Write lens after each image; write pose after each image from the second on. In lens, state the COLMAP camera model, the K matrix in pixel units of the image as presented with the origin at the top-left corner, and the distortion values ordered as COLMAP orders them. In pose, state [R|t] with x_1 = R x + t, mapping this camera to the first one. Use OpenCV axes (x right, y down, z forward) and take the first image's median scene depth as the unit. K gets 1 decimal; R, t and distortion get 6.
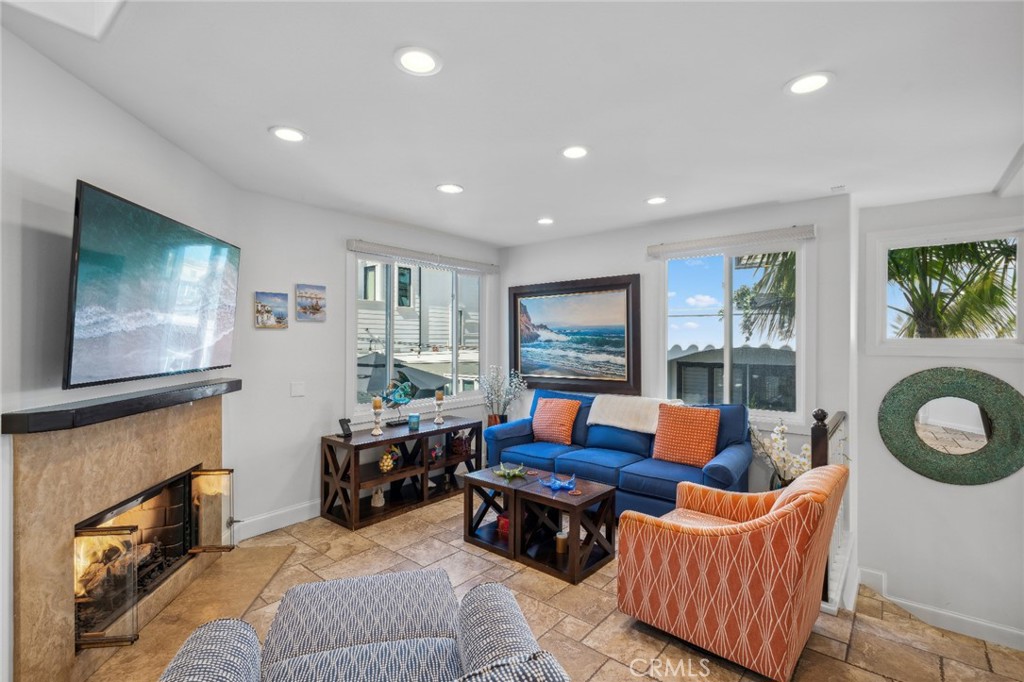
lens RADIAL K [[472.7, 0, 510.7], [0, 472.7, 338.2], [0, 0, 1]] dist [0.002258, 0.000563]
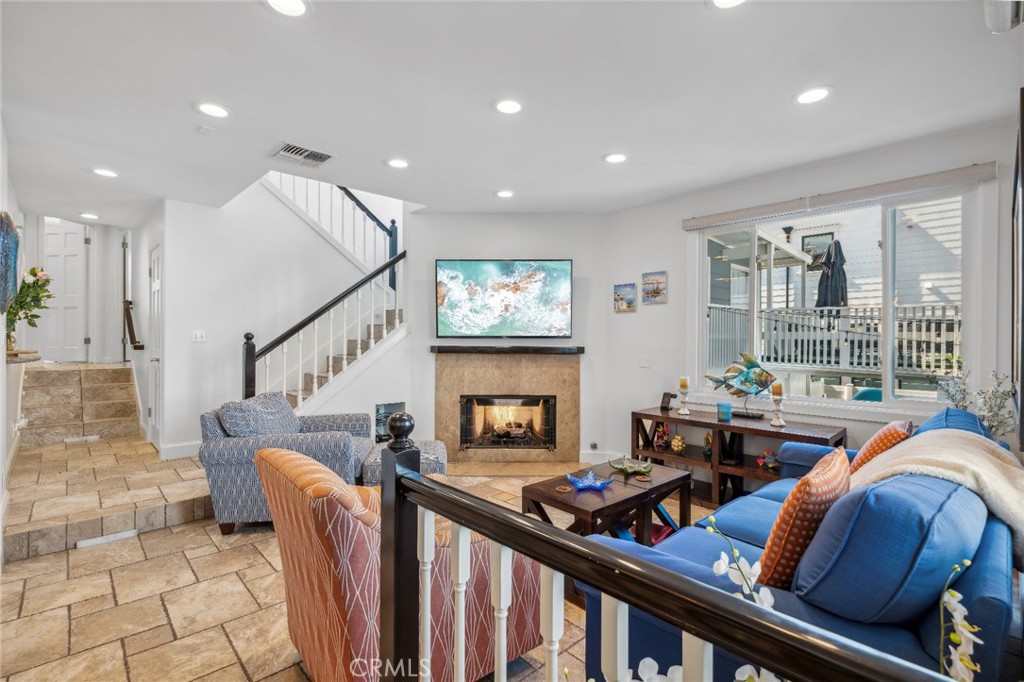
lens RADIAL K [[474.1, 0, 514.2], [0, 474.1, 339.3], [0, 0, 1]] dist [0.003038, -0.000336]
pose [[-0.121627, -0.000136, -0.992576, 0.728861], [-0.002798, 0.999996, 0.000205, 0.048968], [0.992572, 0.002802, -0.121627, 0.766521]]
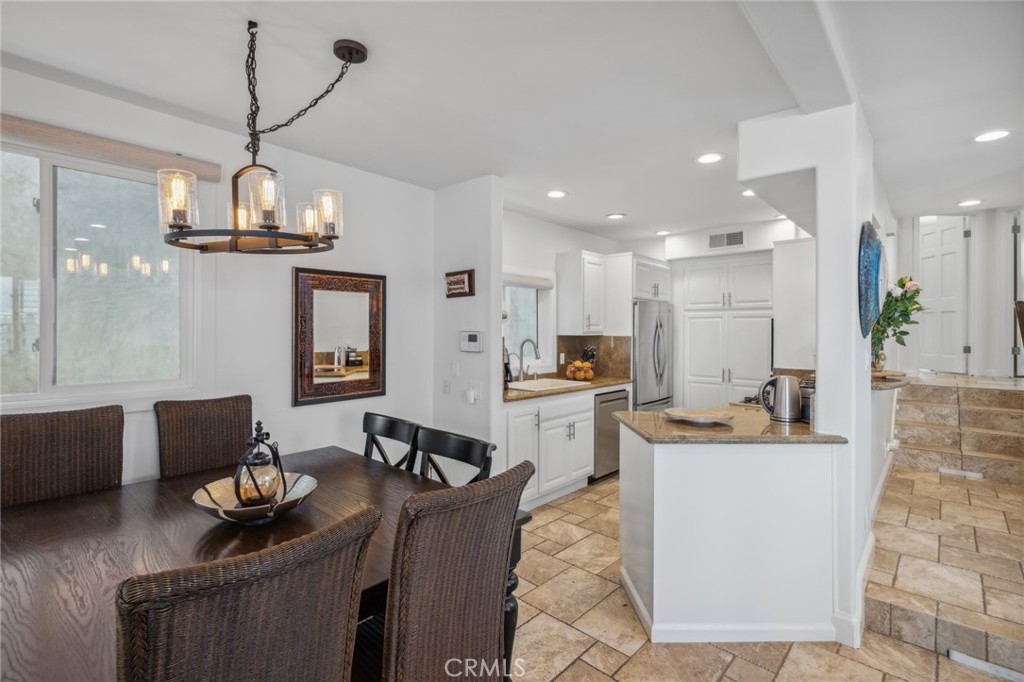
lens RADIAL K [[474.8, 0, 508.9], [0, 474.8, 328.7], [0, 0, 1]] dist [0.001852, 0.000190]
pose [[-0.998657, -0.005967, 0.051456, 0.557701], [-0.006168, 0.999974, -0.003734, 0.008310], [-0.051433, -0.004047, -0.998668, 0.575019]]
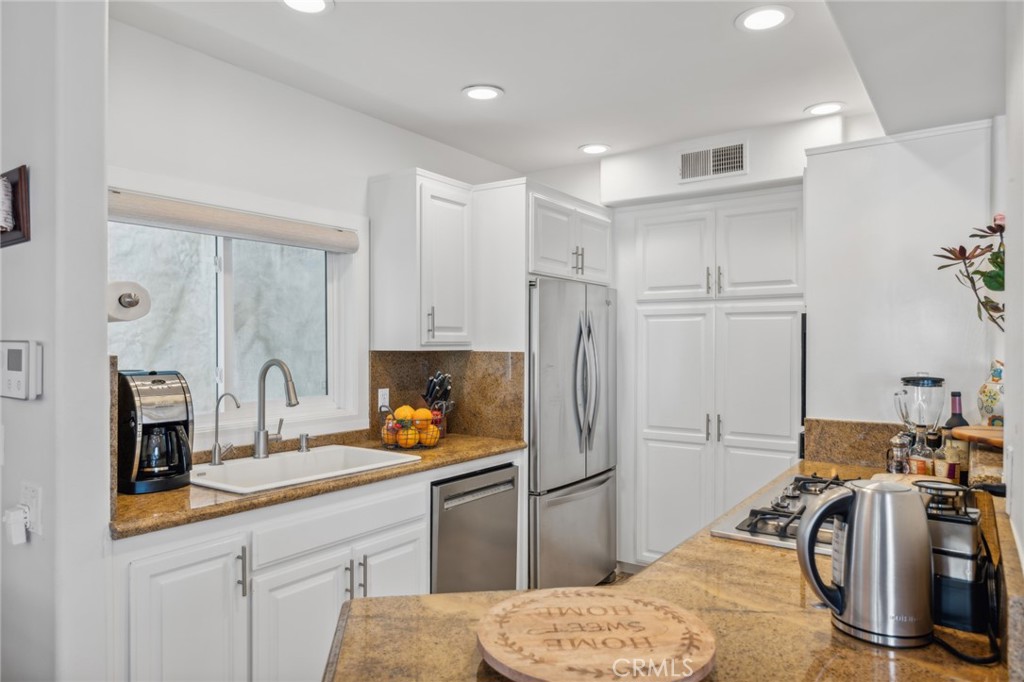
lens RADIAL K [[668.4, 0, 513.8], [0, 668.4, 346.0], [0, 0, 1]] dist [0.006331, 0.000587]
pose [[-0.997136, -0.003016, -0.075566, 0.384621], [-0.003166, 0.999993, 0.001863, 0.011969], [0.075560, 0.002097, -0.997139, 0.171849]]
